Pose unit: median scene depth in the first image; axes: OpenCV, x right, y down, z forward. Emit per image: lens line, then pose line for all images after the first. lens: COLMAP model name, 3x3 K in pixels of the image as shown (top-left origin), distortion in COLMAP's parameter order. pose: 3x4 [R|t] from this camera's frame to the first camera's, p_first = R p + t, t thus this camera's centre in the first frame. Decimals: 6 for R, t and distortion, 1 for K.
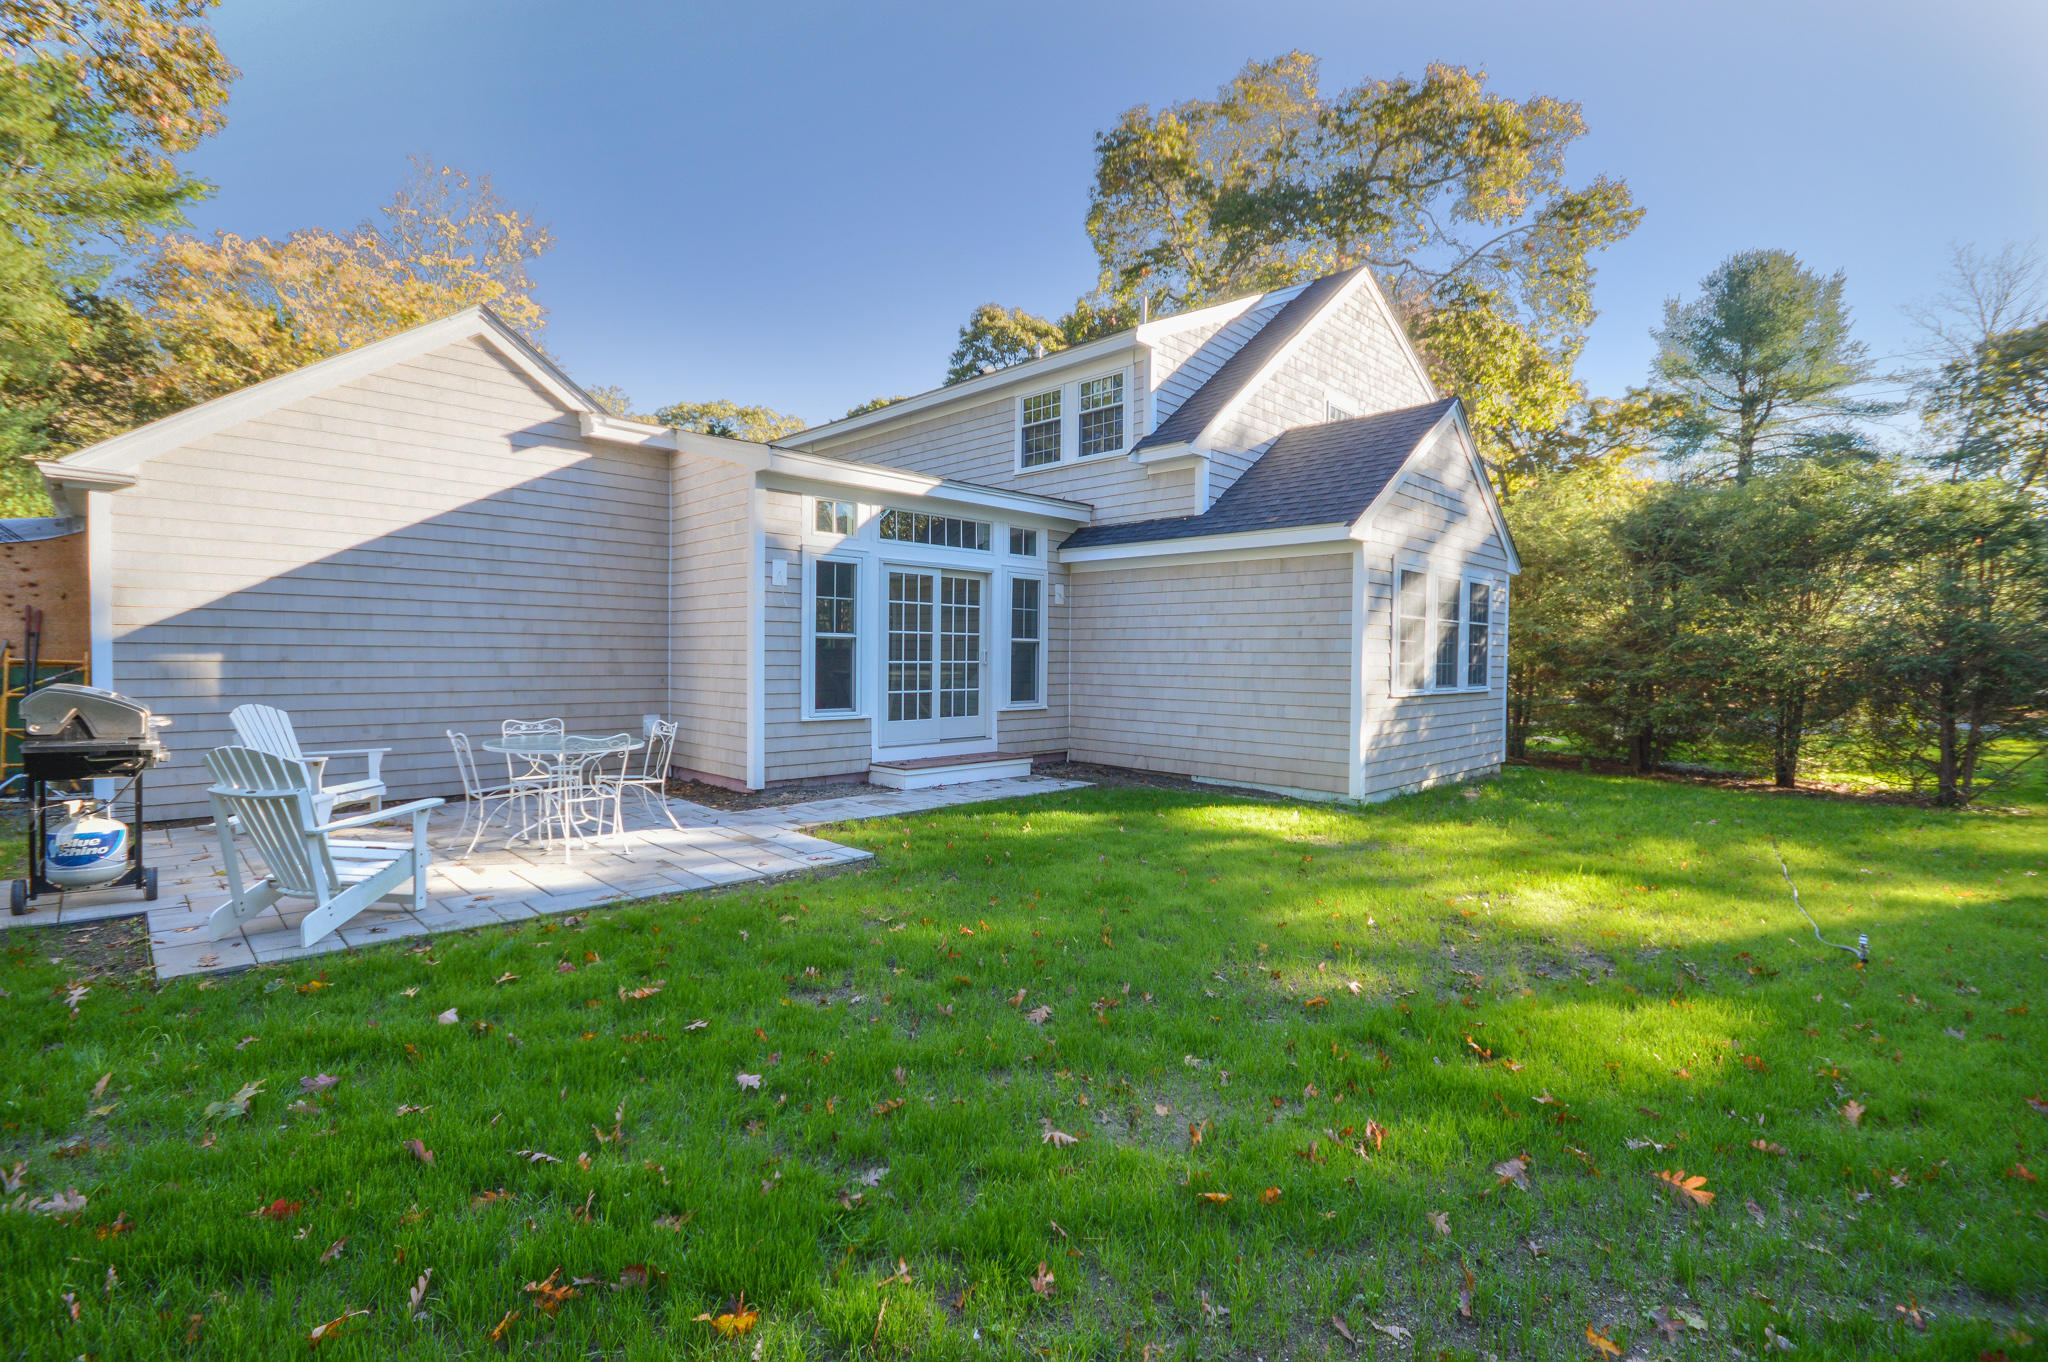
lens RADIAL K [[912.5, 0, 1031.3], [0, 912.5, 679.3], [0, 0, 1]] dist [-0.004672, -0.002740]
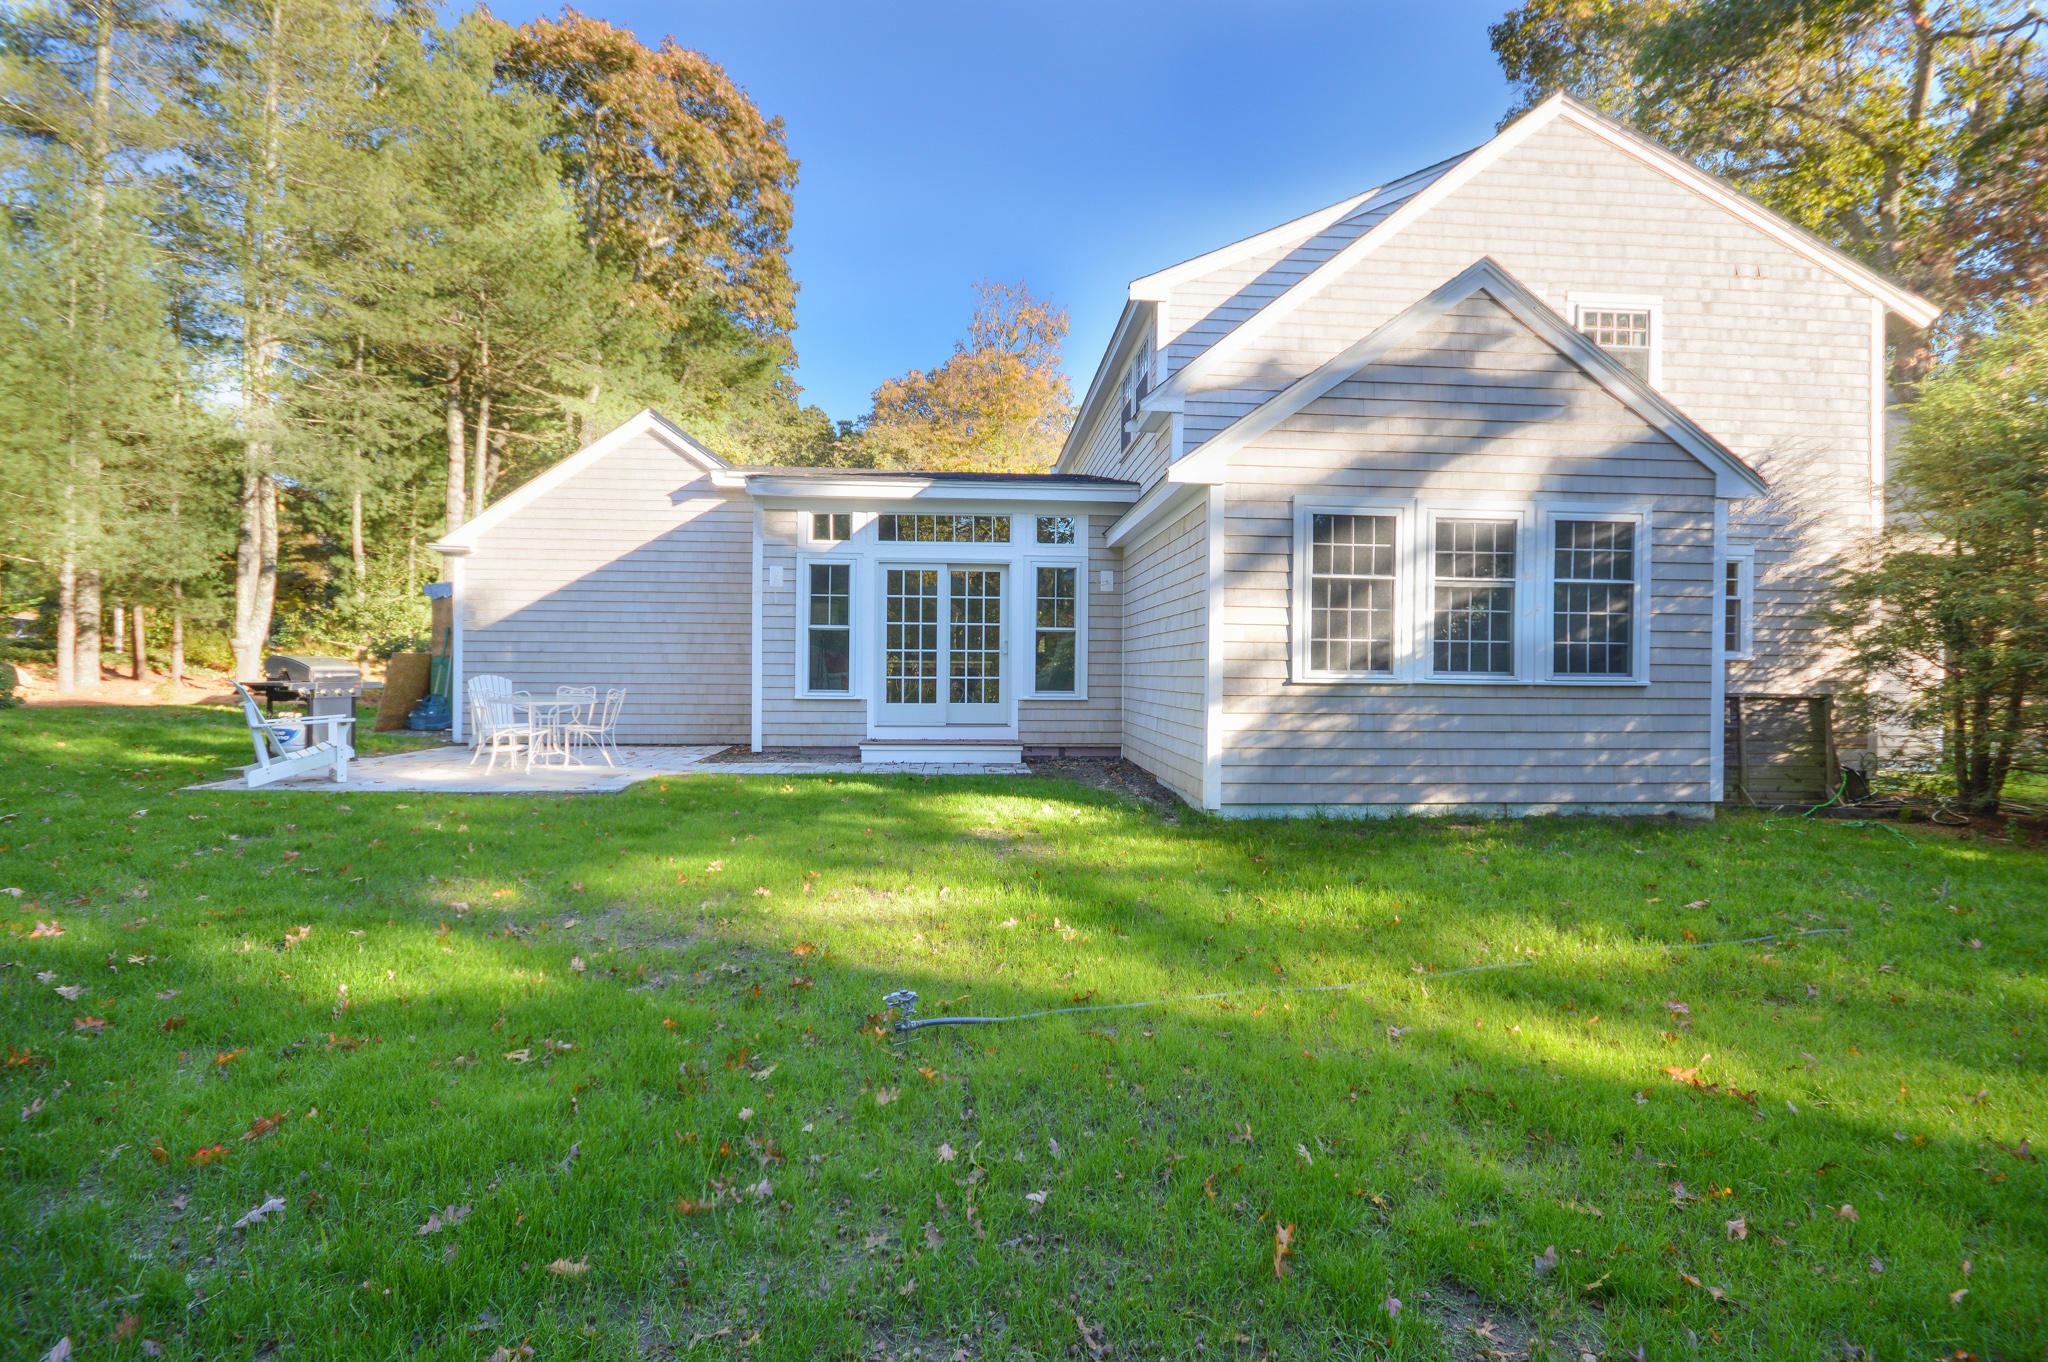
lens RADIAL K [[912.5, 0, 1019.7], [0, 912.5, 673.7], [0, 0, 1]] dist [-0.004672, -0.002740]
pose [[0.748597, -0.001206, -0.663025, 0.696564], [-0.016963, 0.999636, -0.020971, 0.030105], [0.662809, 0.026946, 0.748304, 0.267599]]
